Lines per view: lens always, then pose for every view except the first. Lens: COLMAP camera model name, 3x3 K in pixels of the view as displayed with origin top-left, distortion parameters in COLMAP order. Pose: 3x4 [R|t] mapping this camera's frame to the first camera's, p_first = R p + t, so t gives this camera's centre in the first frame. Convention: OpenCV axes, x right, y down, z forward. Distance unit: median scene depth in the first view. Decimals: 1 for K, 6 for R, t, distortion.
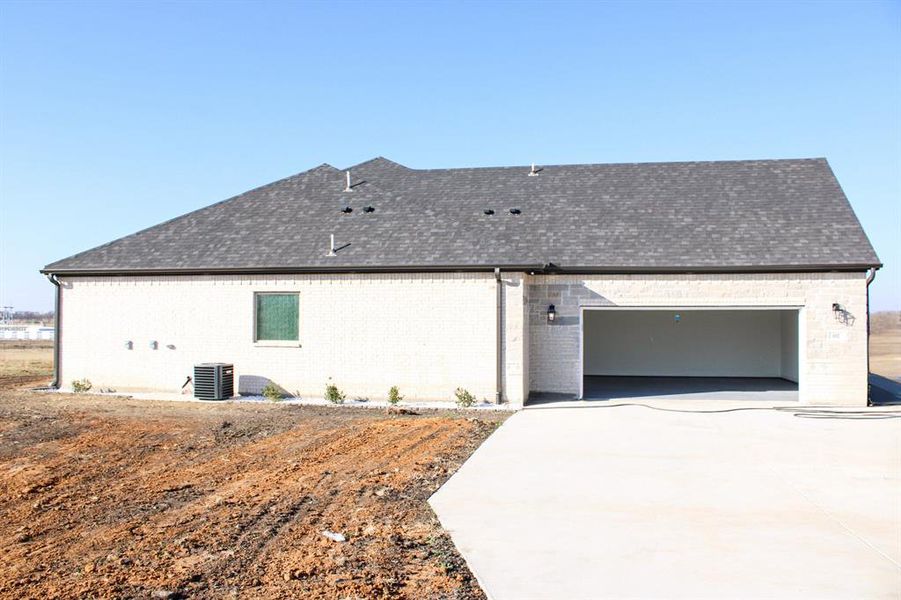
lens RADIAL K [[746.2, 0, 450.5], [0, 746.2, 300.0], [0, 0, 1]] dist [-0.170168, 0.157762]
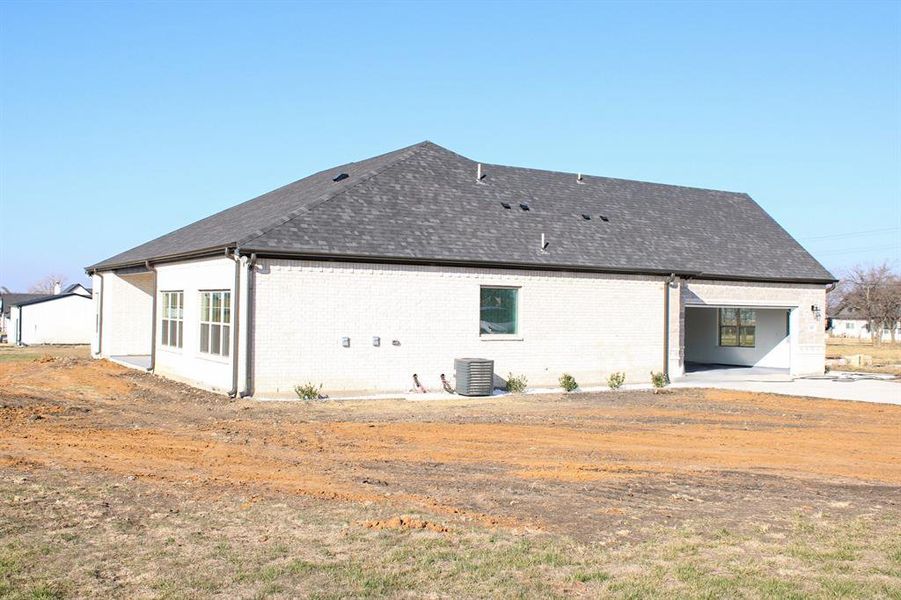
lens RADIAL K [[1147.0, 0, 450.5], [0, 1147.0, 300.0], [0, 0, 1]] dist [-0.305761, -0.008344]
pose [[0.689383, 0.015953, 0.724221, -1.421204], [-0.023417, 0.999726, 0.000268, 0.009143], [-0.724018, -0.017144, 0.689568, -0.024605]]
